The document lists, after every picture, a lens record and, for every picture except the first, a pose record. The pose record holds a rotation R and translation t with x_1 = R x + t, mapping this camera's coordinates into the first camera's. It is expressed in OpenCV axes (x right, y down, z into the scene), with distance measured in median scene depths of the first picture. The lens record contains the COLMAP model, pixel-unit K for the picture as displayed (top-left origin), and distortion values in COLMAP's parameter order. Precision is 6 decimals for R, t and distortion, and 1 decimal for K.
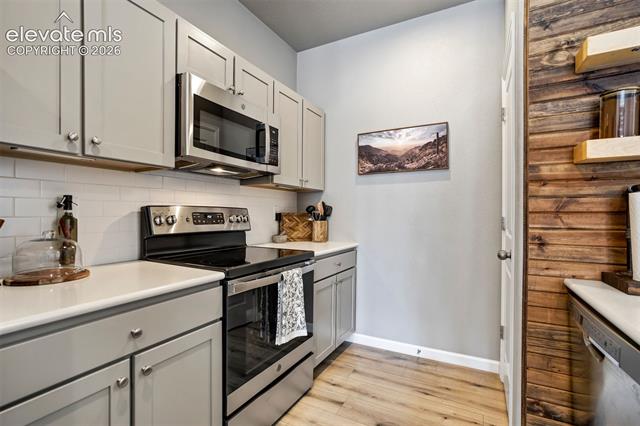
lens RADIAL K [[297.6, 0, 323.9], [0, 297.6, 215.5], [0, 0, 1]] dist [-0.041661, 0.021889]
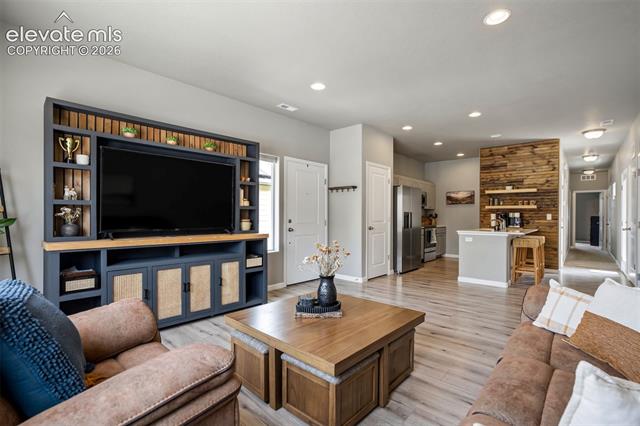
lens RADIAL K [[297.6, 0, 323.9], [0, 297.6, 215.5], [0, 0, 1]] dist [-0.041661, 0.021889]
pose [[0.971540, 0.002678, -0.236860, -0.800202], [-0.003905, 0.999981, -0.004709, 0.006700], [0.236843, 0.005500, 0.971532, -4.669142]]
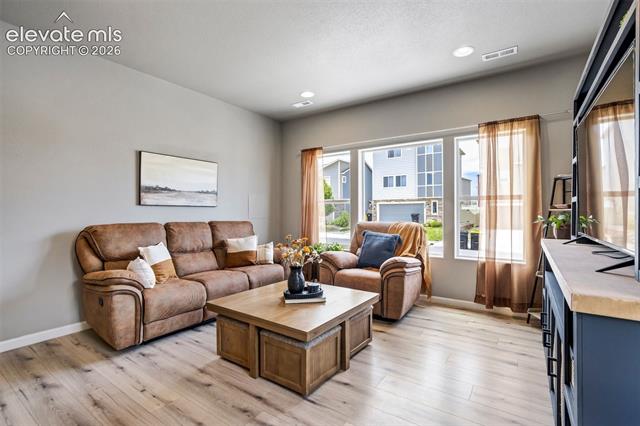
lens RADIAL K [[297.6, 0, 323.9], [0, 297.6, 215.5], [0, 0, 1]] dist [-0.041661, 0.021889]
pose [[-0.994213, -0.001475, 0.107415, -1.500583], [-0.000261, 0.999936, 0.011311, -0.003887], [-0.107425, 0.011218, -0.994150, -1.418523]]
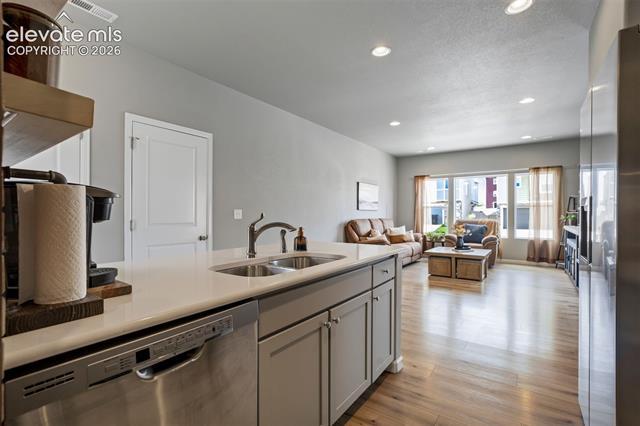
lens RADIAL K [[297.6, 0, 323.9], [0, 297.6, 215.5], [0, 0, 1]] dist [-0.041661, 0.021889]
pose [[-0.992530, -0.002971, 0.121962, 0.216865], [-0.002123, 0.999973, 0.007086, -0.001270], [-0.121980, 0.006774, -0.992509, 1.130107]]
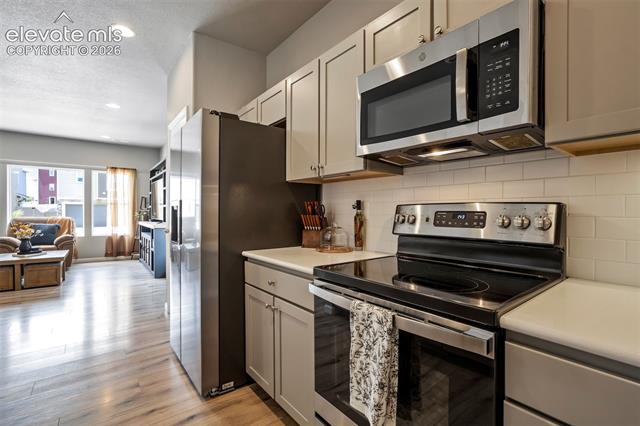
lens RADIAL K [[297.6, 0, 323.9], [0, 297.6, 215.5], [0, 0, 1]] dist [-0.041661, 0.021889]
pose [[-0.399439, 0.007105, -0.916732, 0.544027], [-0.006757, 0.999920, 0.010693, -0.005926], [0.916735, 0.010465, -0.399359, 1.310488]]
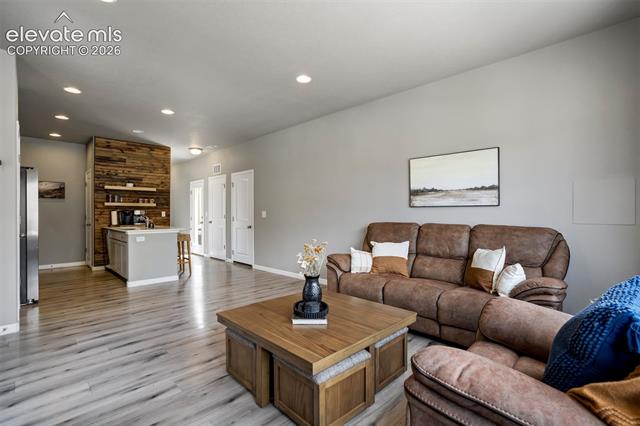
lens RADIAL K [[297.6, 0, 323.9], [0, 297.6, 215.5], [0, 0, 1]] dist [-0.041661, 0.021889]
pose [[0.283001, -0.010401, 0.959063, -2.614017], [0.005580, 0.999942, 0.009198, -0.012747], [-0.959103, 0.002749, 0.283042, -3.649251]]
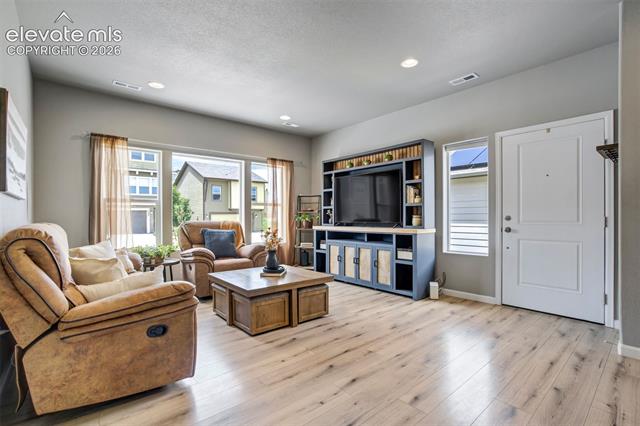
lens RADIAL K [[300.1, 0, 322.7], [0, 300.1, 217.6], [0, 0, 1]] dist [-0.044334, 0.023869]
pose [[-0.362647, -0.000014, -0.931926, 0.941039], [0.000691, 1.000000, -0.000284, 0.054401], [0.931926, -0.000747, -0.362647, -1.896961]]
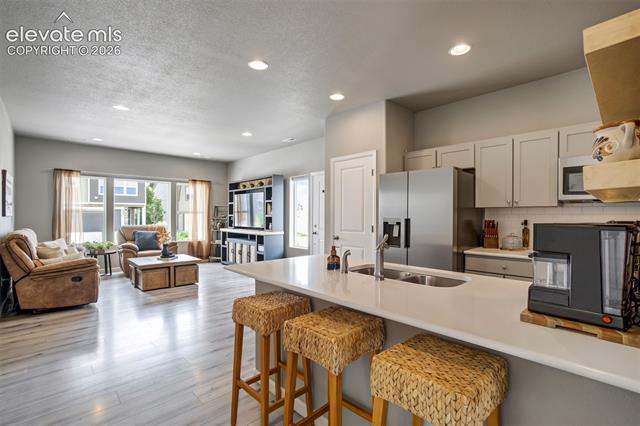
lens RADIAL K [[297.6, 0, 323.9], [0, 297.6, 215.5], [0, 0, 1]] dist [-0.041661, 0.021889]
pose [[-0.313865, -0.002776, -0.949464, 1.935990], [-0.006436, 0.999979, -0.000797, -0.083866], [0.949446, 0.005860, -0.313876, 0.107602]]
